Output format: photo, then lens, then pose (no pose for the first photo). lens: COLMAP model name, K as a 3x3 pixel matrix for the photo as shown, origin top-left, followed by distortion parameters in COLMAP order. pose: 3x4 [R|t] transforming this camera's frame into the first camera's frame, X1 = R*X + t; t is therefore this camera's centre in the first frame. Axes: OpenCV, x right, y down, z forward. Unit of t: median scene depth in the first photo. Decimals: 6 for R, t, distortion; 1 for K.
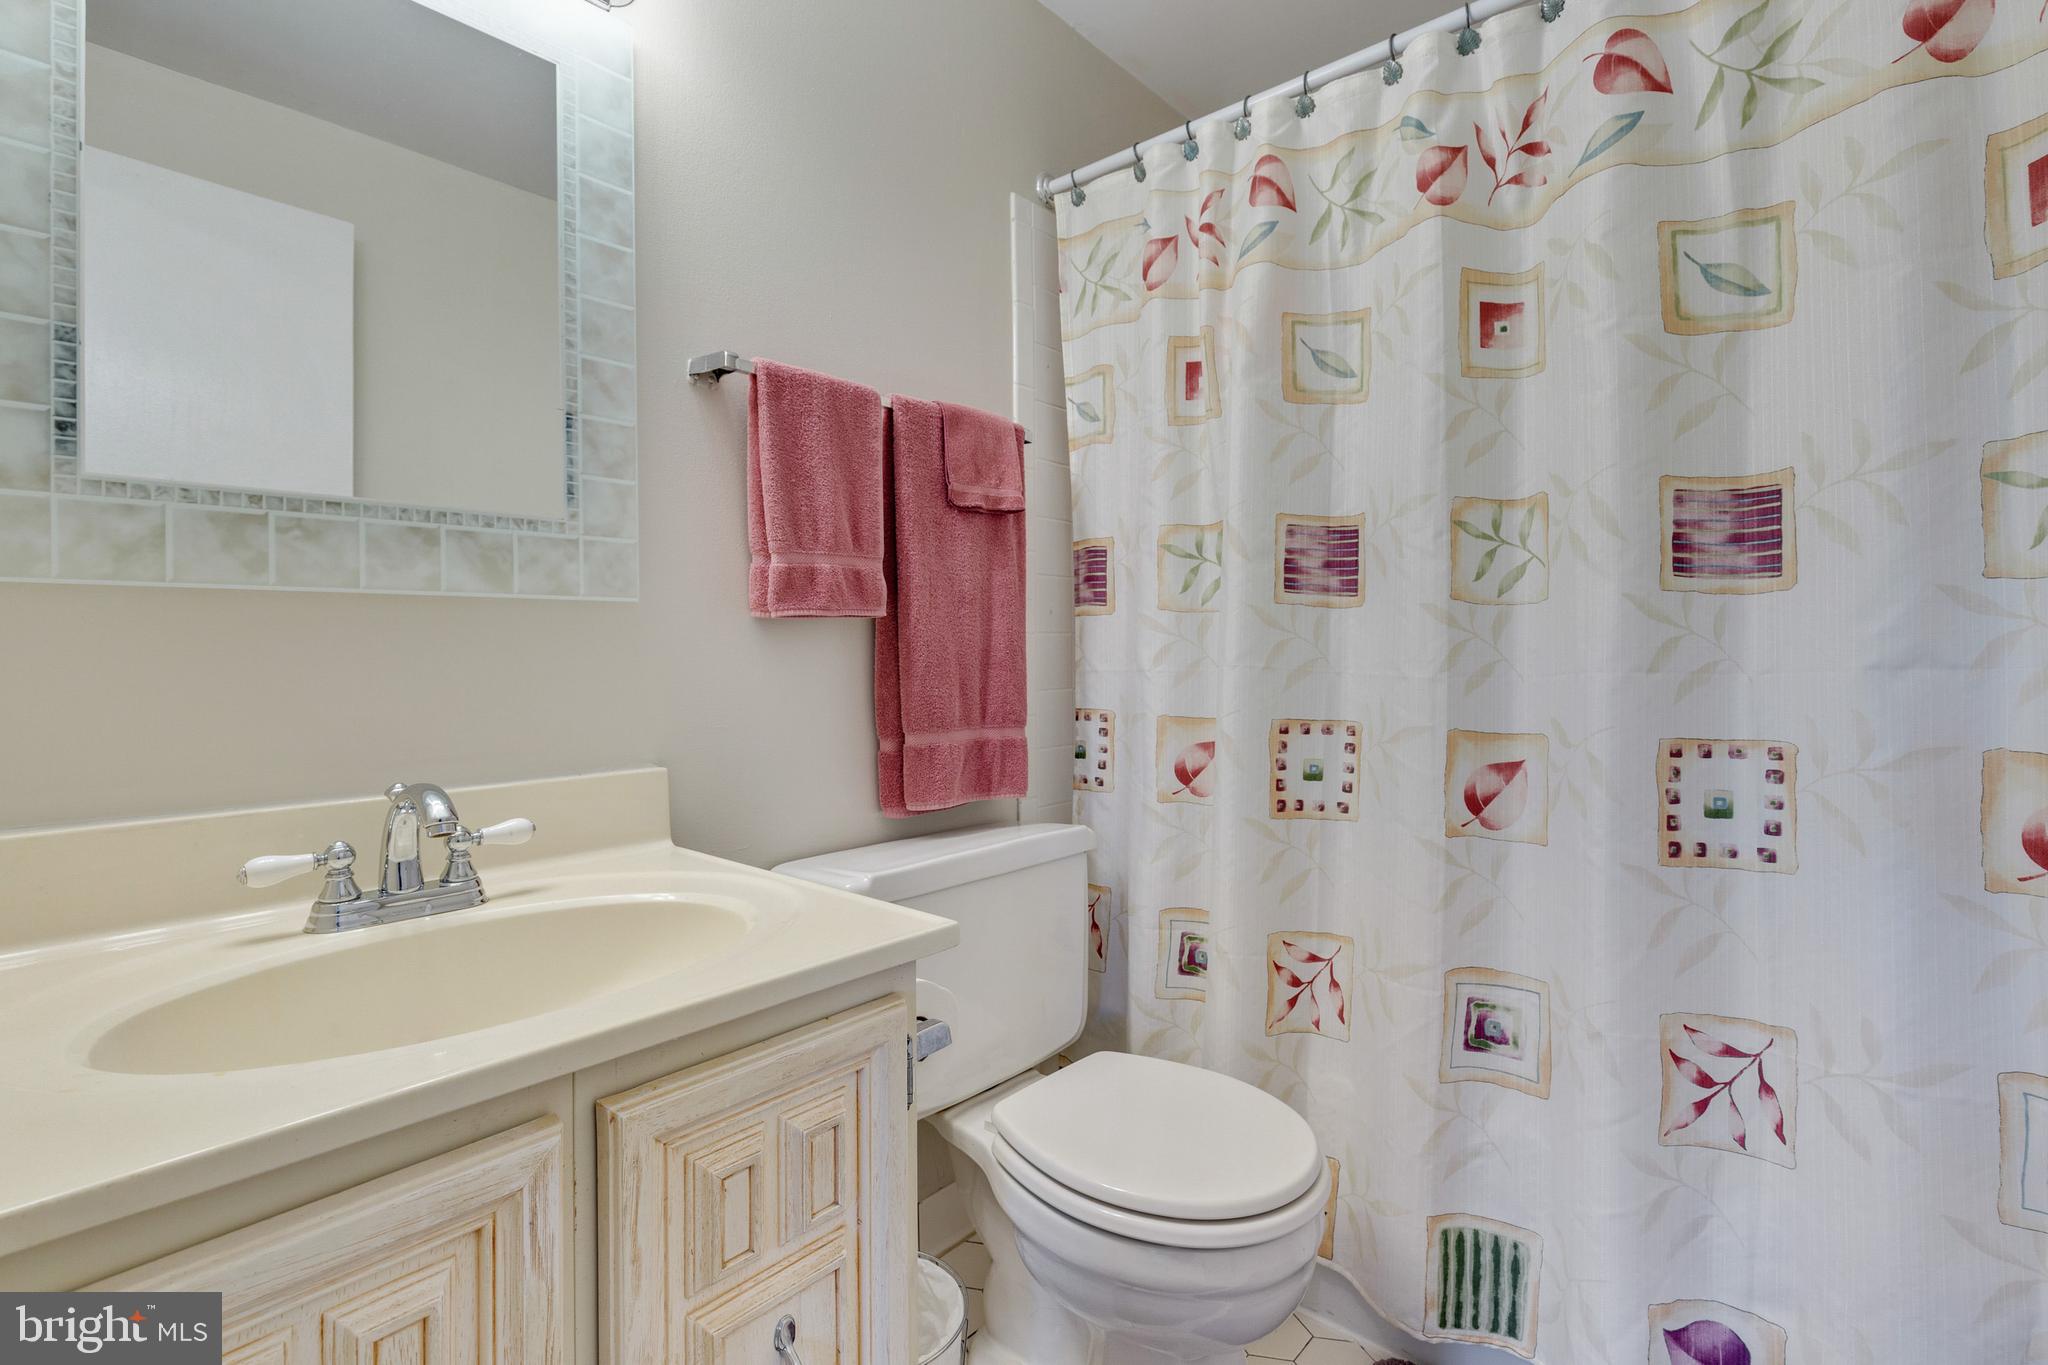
lens RADIAL K [[929.2, 0, 1045.6], [0, 929.2, 646.1], [0, 0, 1]] dist [0.008197, -0.001956]
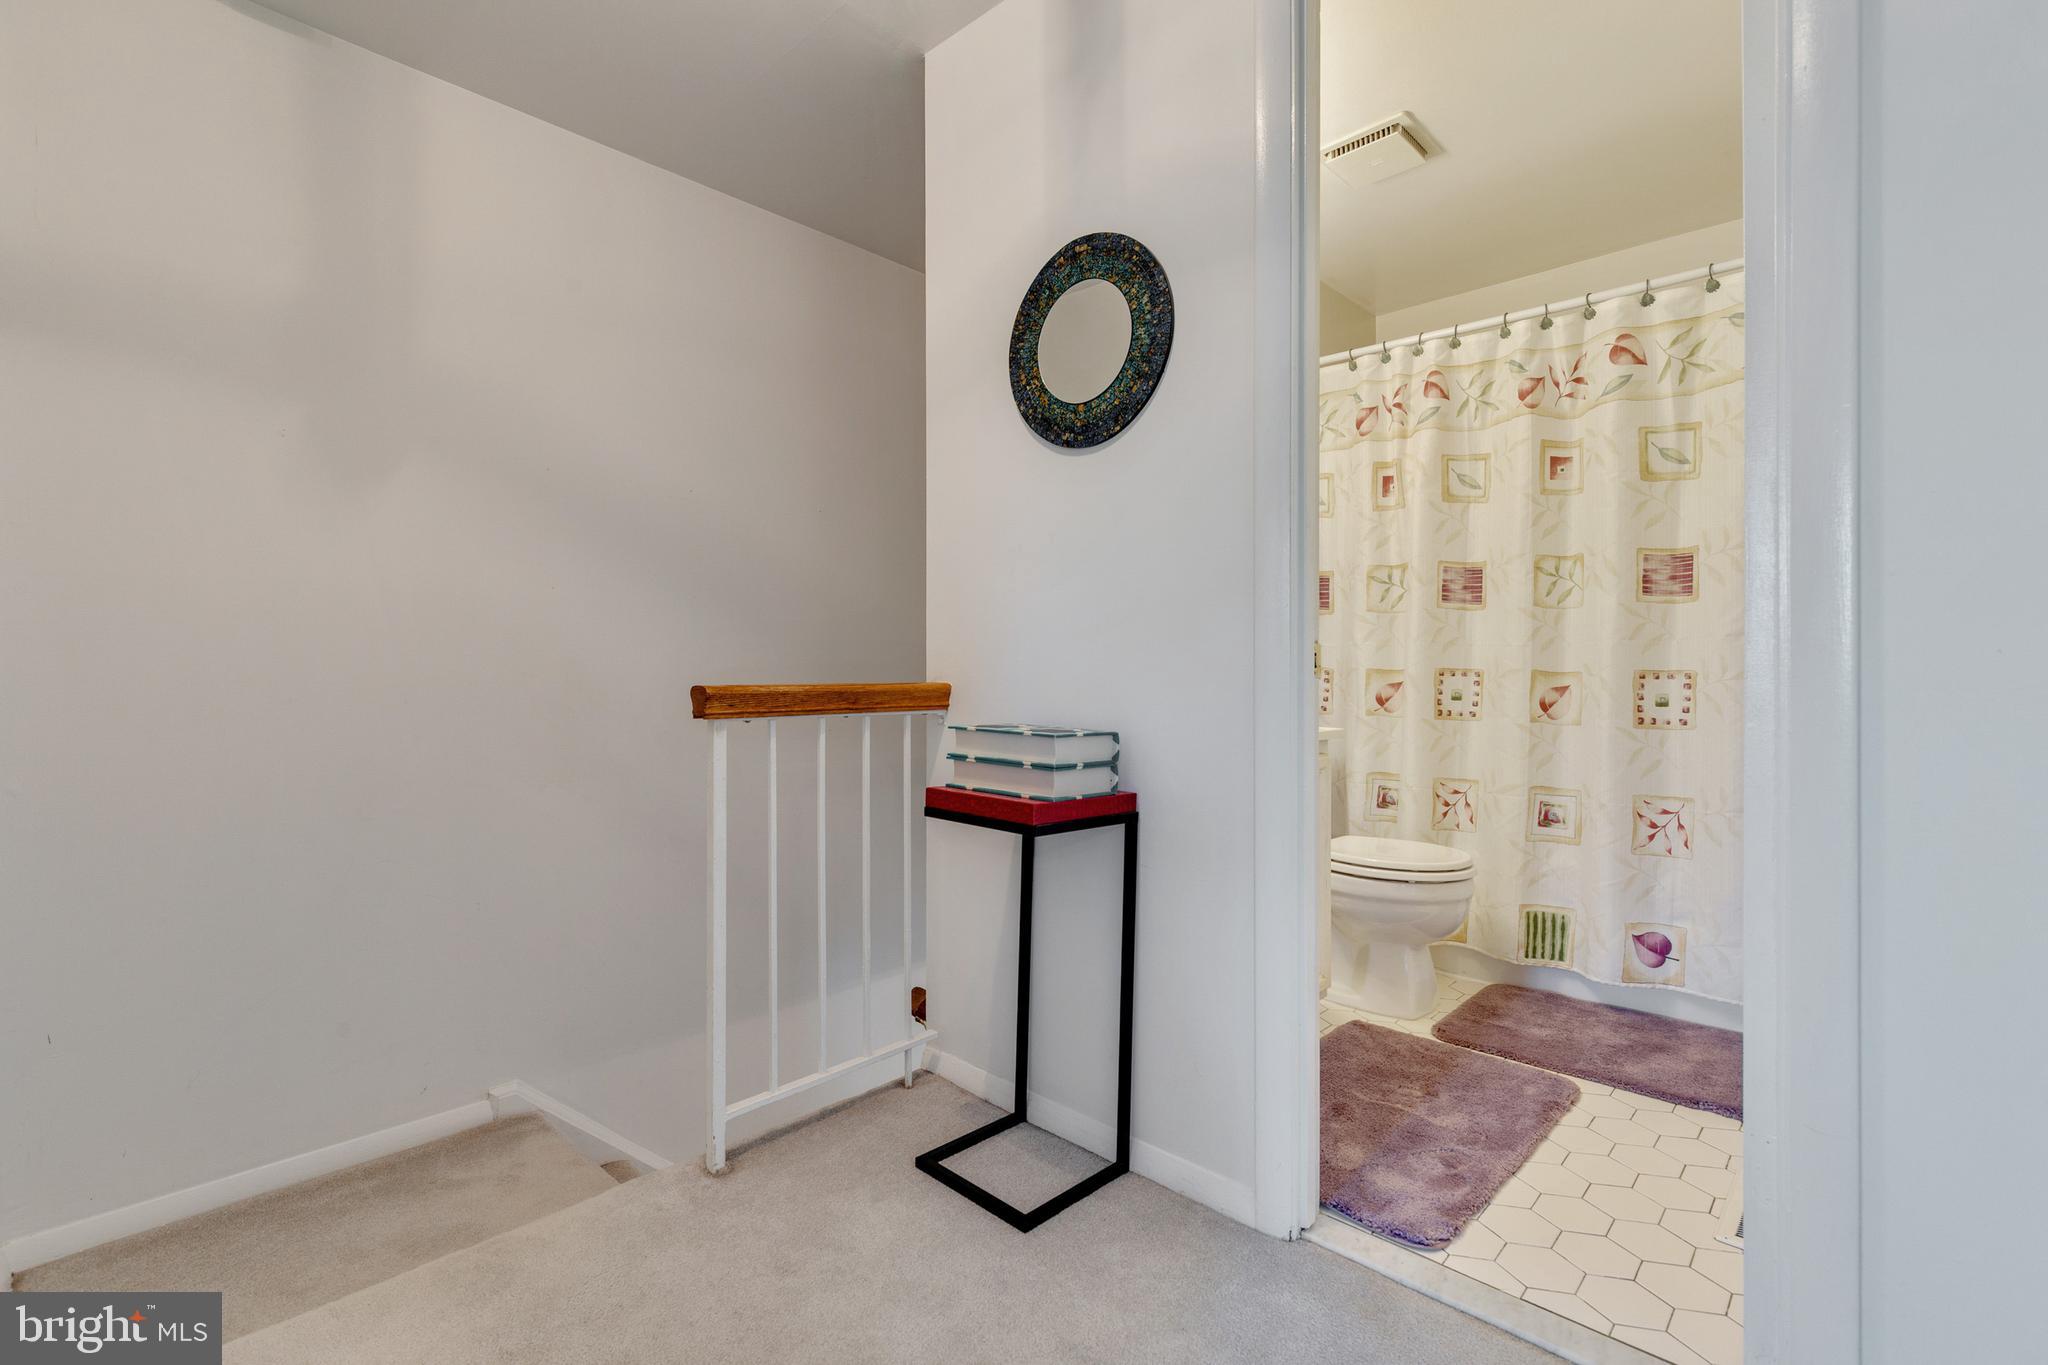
lens RADIAL K [[929.2, 0, 1032.6], [0, 929.2, 667.2], [0, 0, 1]] dist [0.008197, -0.001956]
pose [[0.999111, 0.005967, -0.041739, -0.563967], [-0.005426, 0.999900, 0.013055, 0.062303], [0.041813, -0.012817, 0.999043, -1.060694]]
